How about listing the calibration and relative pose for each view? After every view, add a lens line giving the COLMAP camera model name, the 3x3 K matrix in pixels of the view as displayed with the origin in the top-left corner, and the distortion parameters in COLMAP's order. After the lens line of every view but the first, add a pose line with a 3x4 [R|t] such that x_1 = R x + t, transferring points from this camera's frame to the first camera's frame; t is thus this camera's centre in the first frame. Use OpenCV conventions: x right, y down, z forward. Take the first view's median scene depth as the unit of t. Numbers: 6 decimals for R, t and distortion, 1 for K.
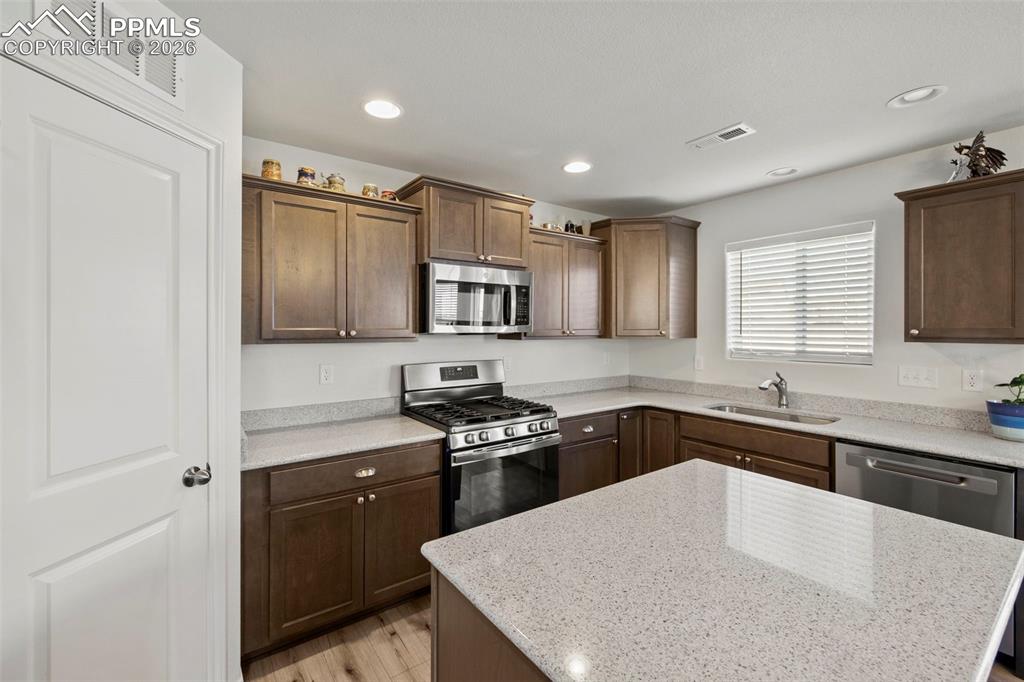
lens RADIAL K [[432.5, 0, 504.4], [0, 432.5, 328.3], [0, 0, 1]] dist [-0.001116, -0.000082]
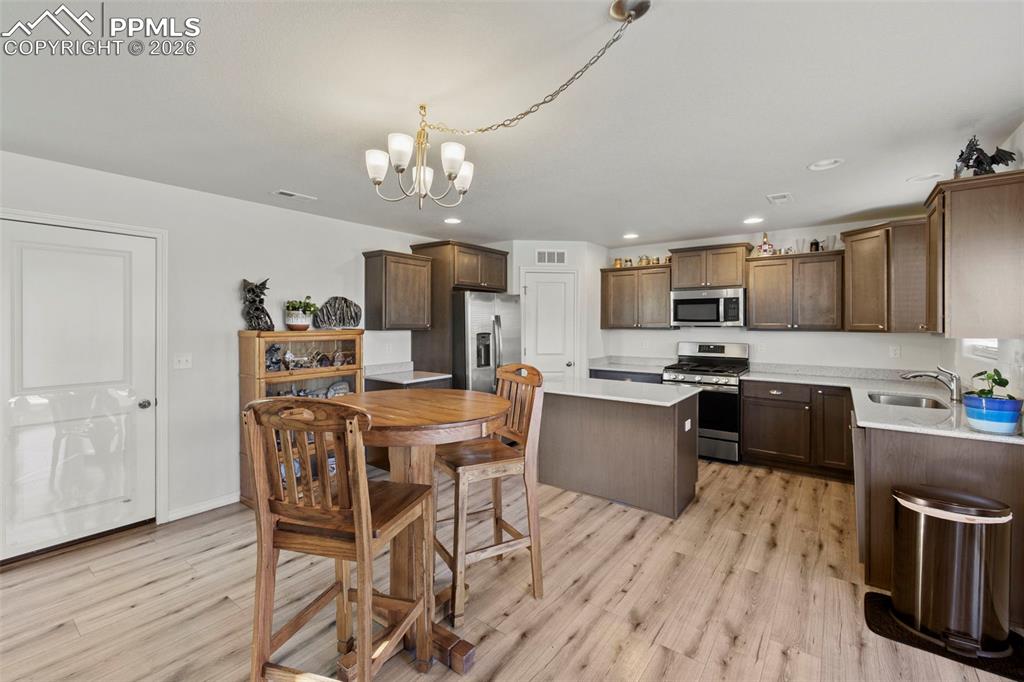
lens RADIAL K [[432.5, 0, 504.4], [0, 432.5, 328.3], [0, 0, 1]] dist [-0.001116, -0.000082]
pose [[0.281509, 0.011388, -0.959491, 1.545128], [0.001201, 0.999925, 0.012220, -0.002656], [0.959558, -0.004592, 0.281474, -0.332239]]
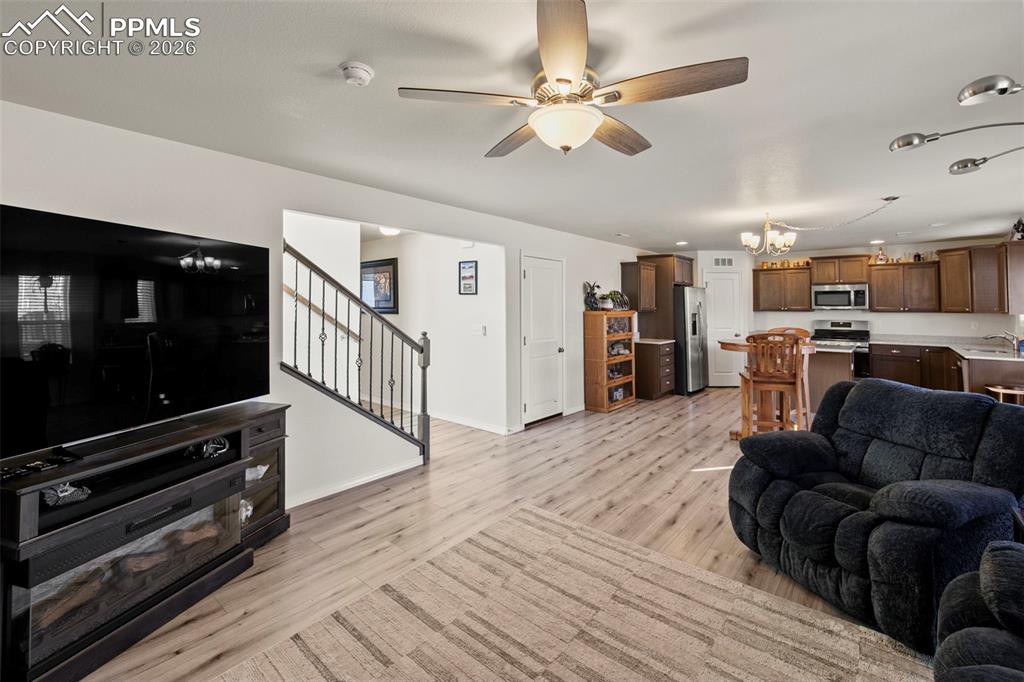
lens RADIAL K [[442.8, 0, 510.0], [0, 442.8, 301.0], [0, 0, 1]] dist [0.000625, 0.000269]
pose [[0.235878, -0.013734, -0.971686, 2.301200], [0.001102, 0.999903, -0.013865, -0.004111], [0.971782, 0.002199, 0.235870, -1.761134]]
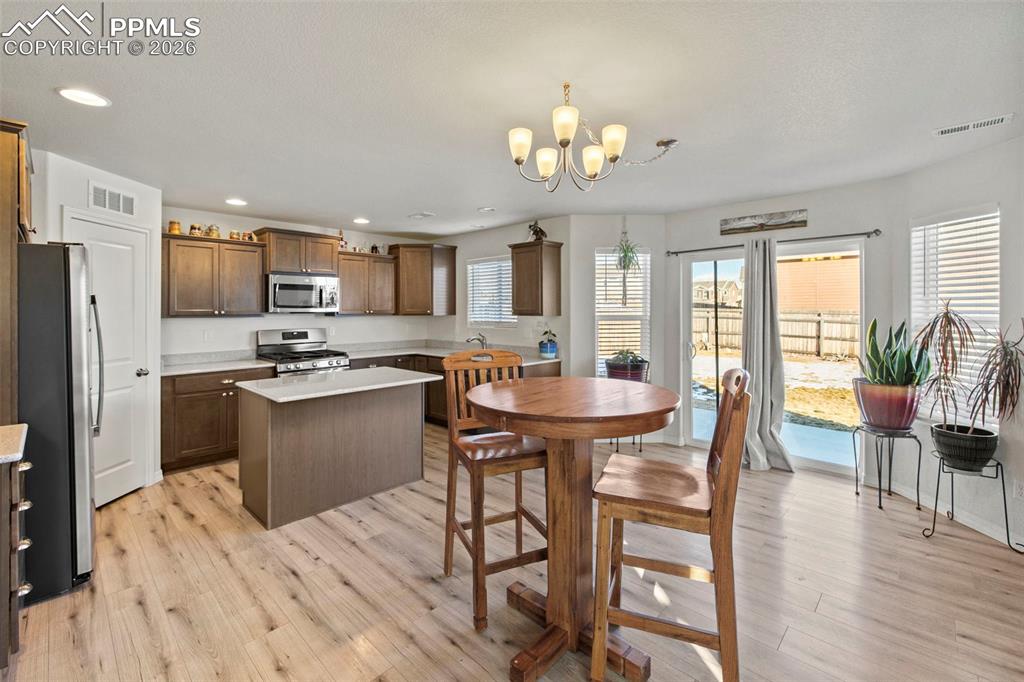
lens RADIAL K [[441.2, 0, 513.2], [0, 441.2, 307.3], [0, 0, 1]] dist [-0.000743, -0.000051]
pose [[0.983009, -0.000363, 0.183558, 0.497087], [0.000843, 0.999996, -0.002534, -0.004601], [-0.183557, 0.002646, 0.983006, -1.030118]]
